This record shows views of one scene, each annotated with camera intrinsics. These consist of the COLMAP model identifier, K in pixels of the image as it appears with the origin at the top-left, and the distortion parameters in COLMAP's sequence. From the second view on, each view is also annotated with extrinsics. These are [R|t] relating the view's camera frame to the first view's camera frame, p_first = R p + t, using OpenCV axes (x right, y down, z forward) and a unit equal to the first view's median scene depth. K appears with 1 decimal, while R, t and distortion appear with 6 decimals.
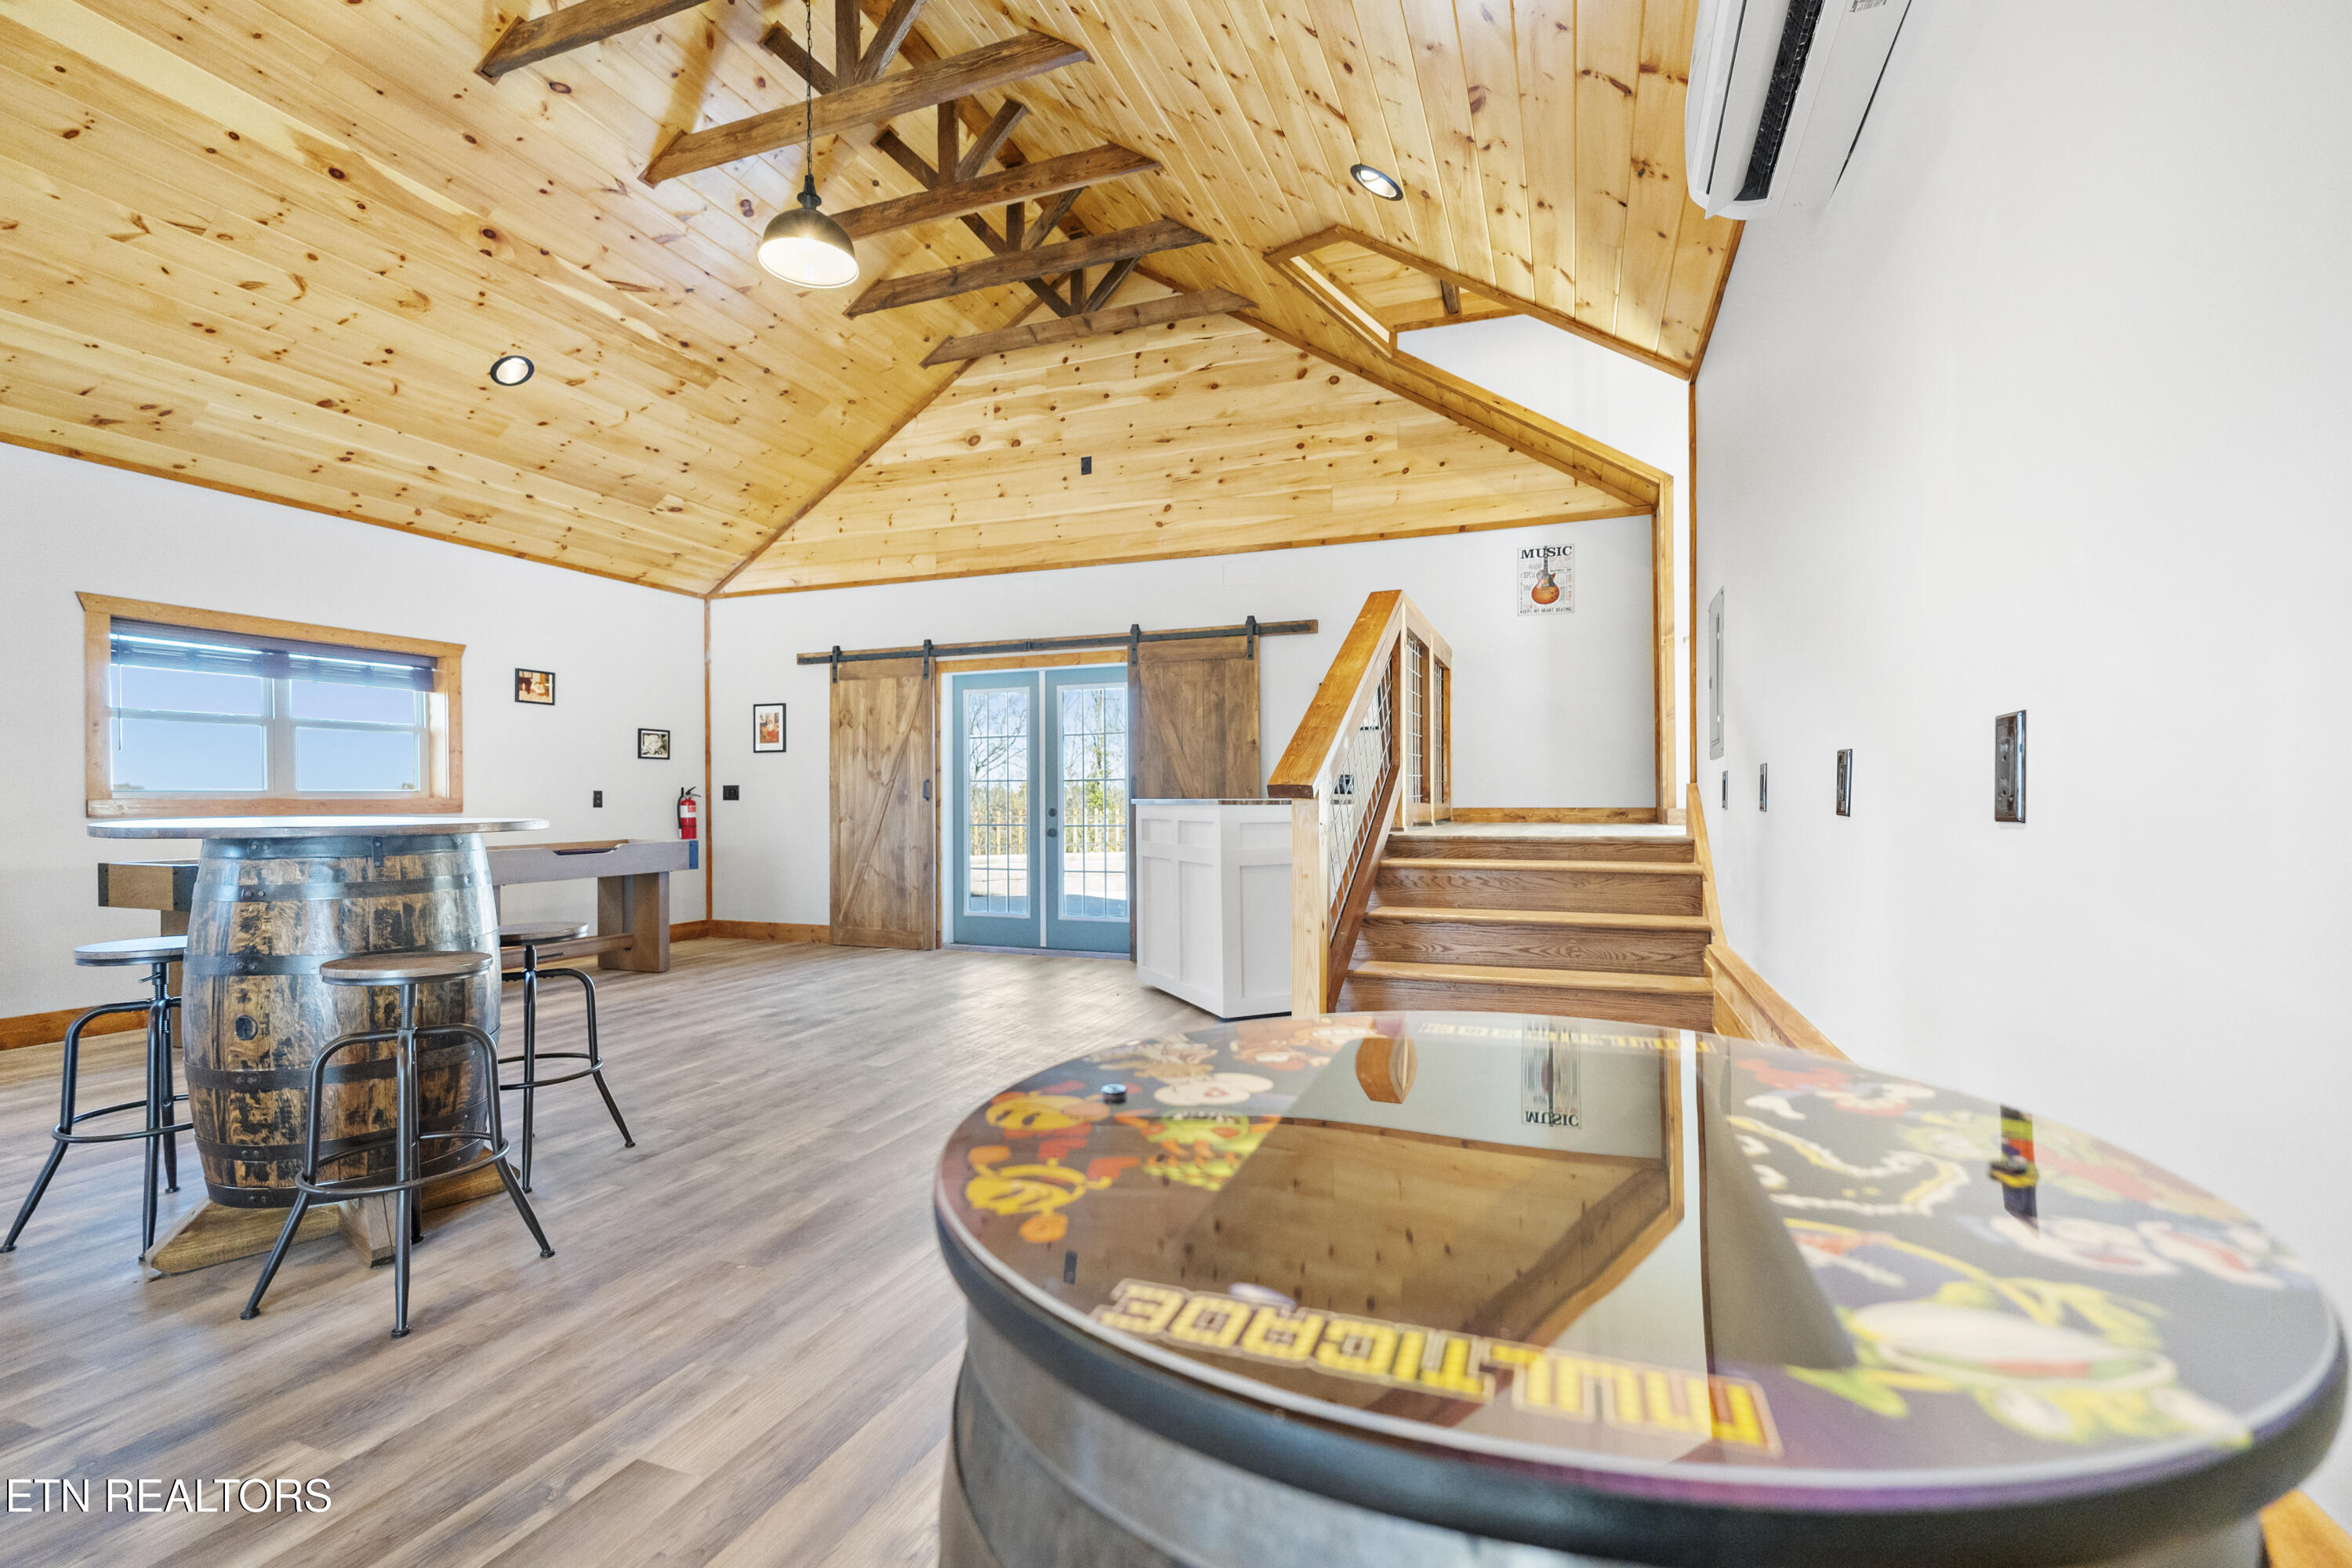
lens RADIAL K [[1045.7, 0, 1175.7], [0, 1045.7, 795.6], [0, 0, 1]] dist [-0.000866, 0.000083]
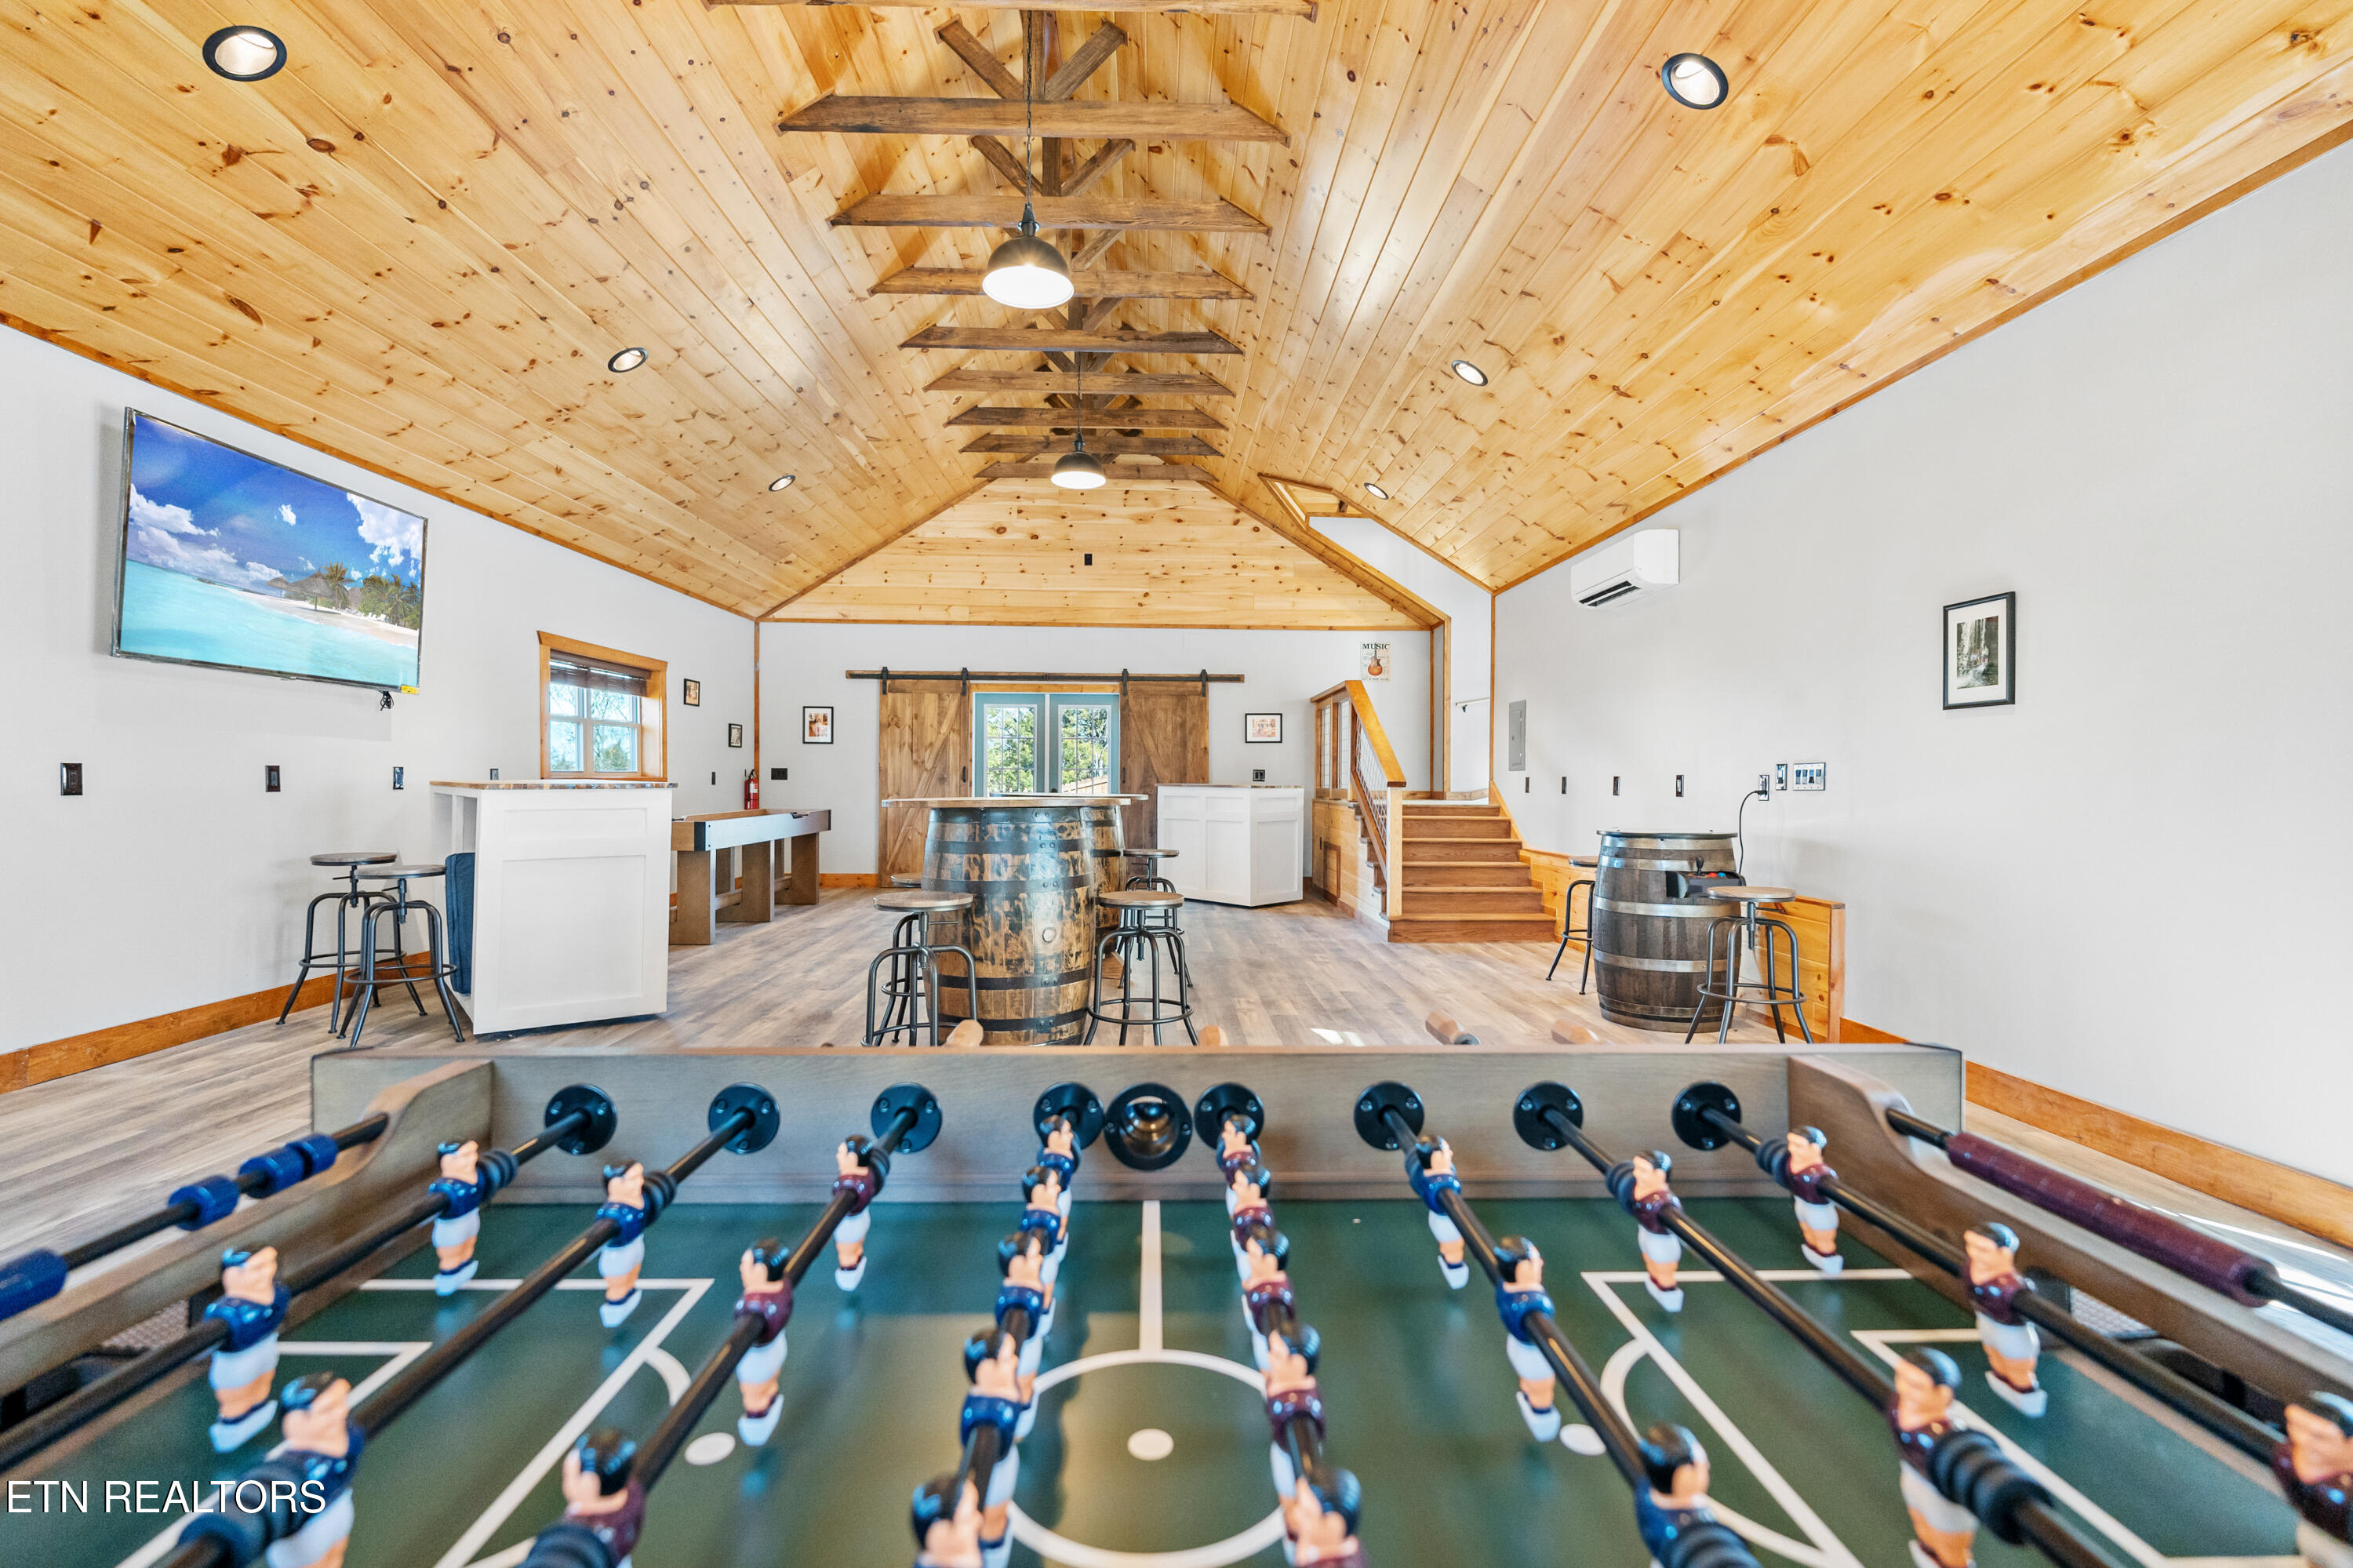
lens RADIAL K [[1054.2, 0, 1176.5], [0, 1054.2, 784.0], [0, 0, 1]] dist [0.001712, 0.000103]
pose [[0.923419, 0.008573, 0.383699, -0.566902], [-0.012068, 0.999905, 0.006702, -0.006348], [-0.383605, -0.010820, 0.923434, -0.462317]]
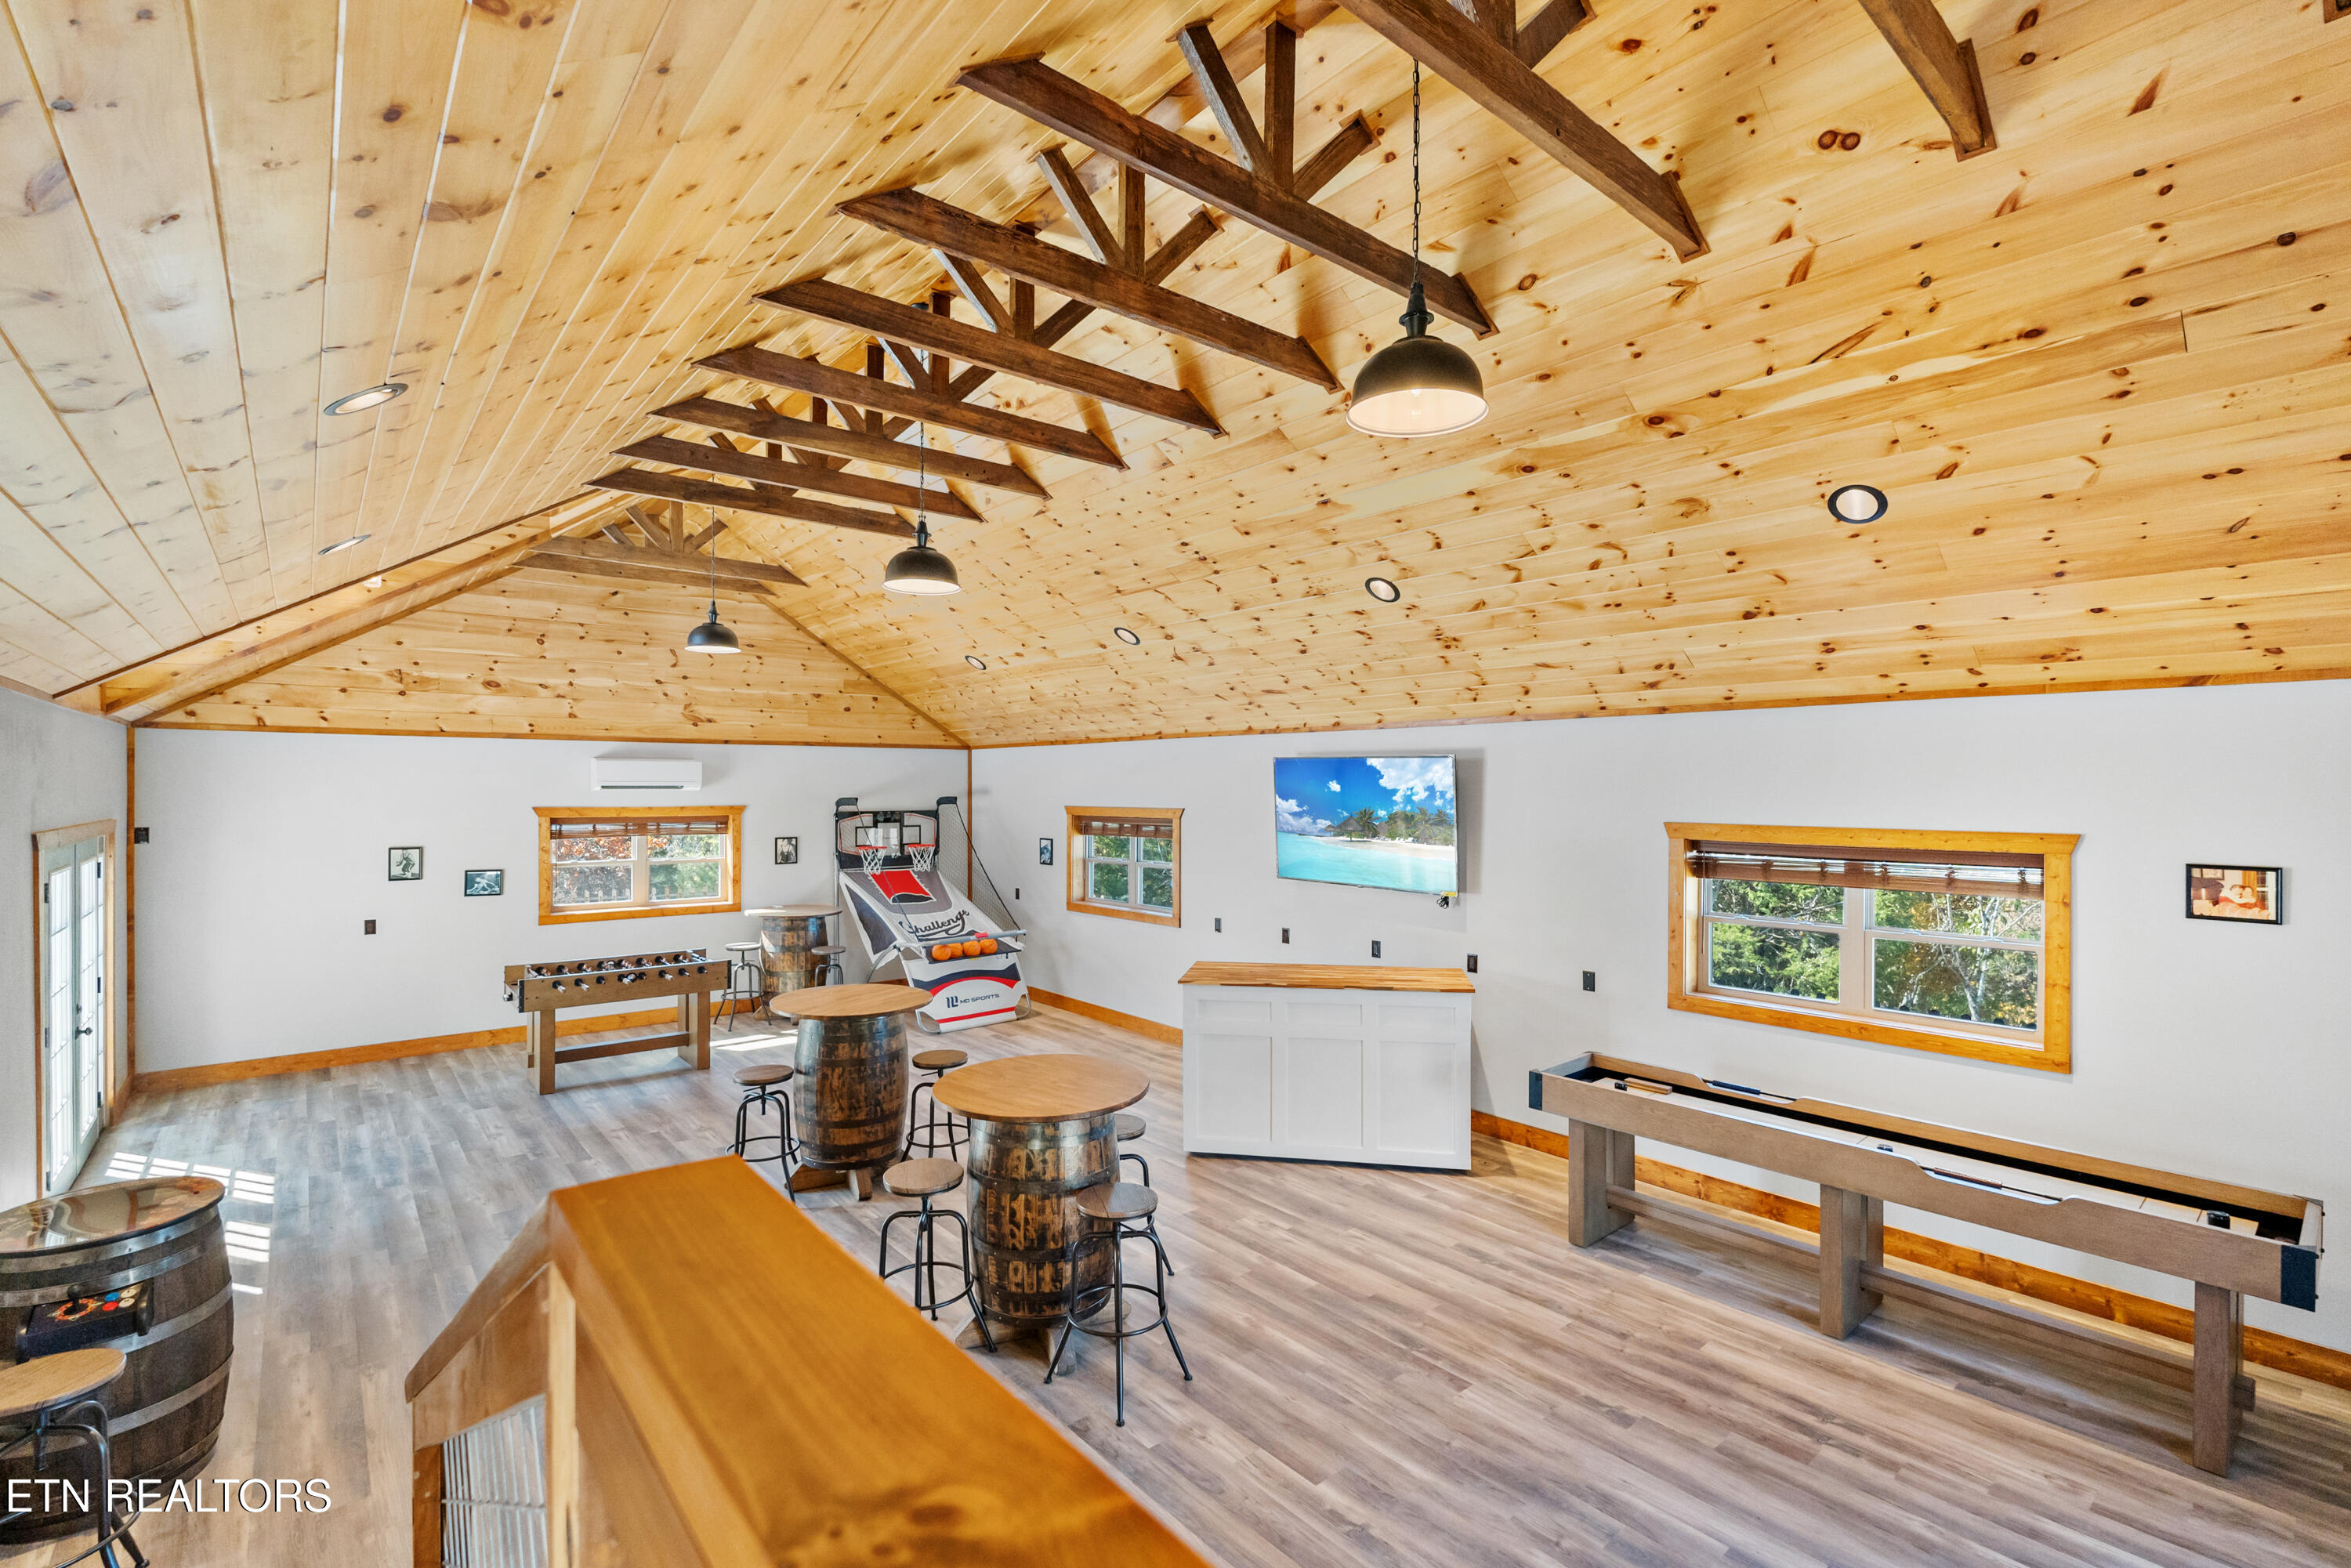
lens RADIAL K [[1053.2, 0, 1175.5], [0, 1053.2, 784.0], [0, 0, 1]] dist [0.001712, 0.000103]
pose [[-0.483111, 0.005682, -0.875541, 0.215144], [0.006879, 0.999973, 0.002694, -0.175513], [0.875532, -0.004721, -0.483136, 0.774876]]
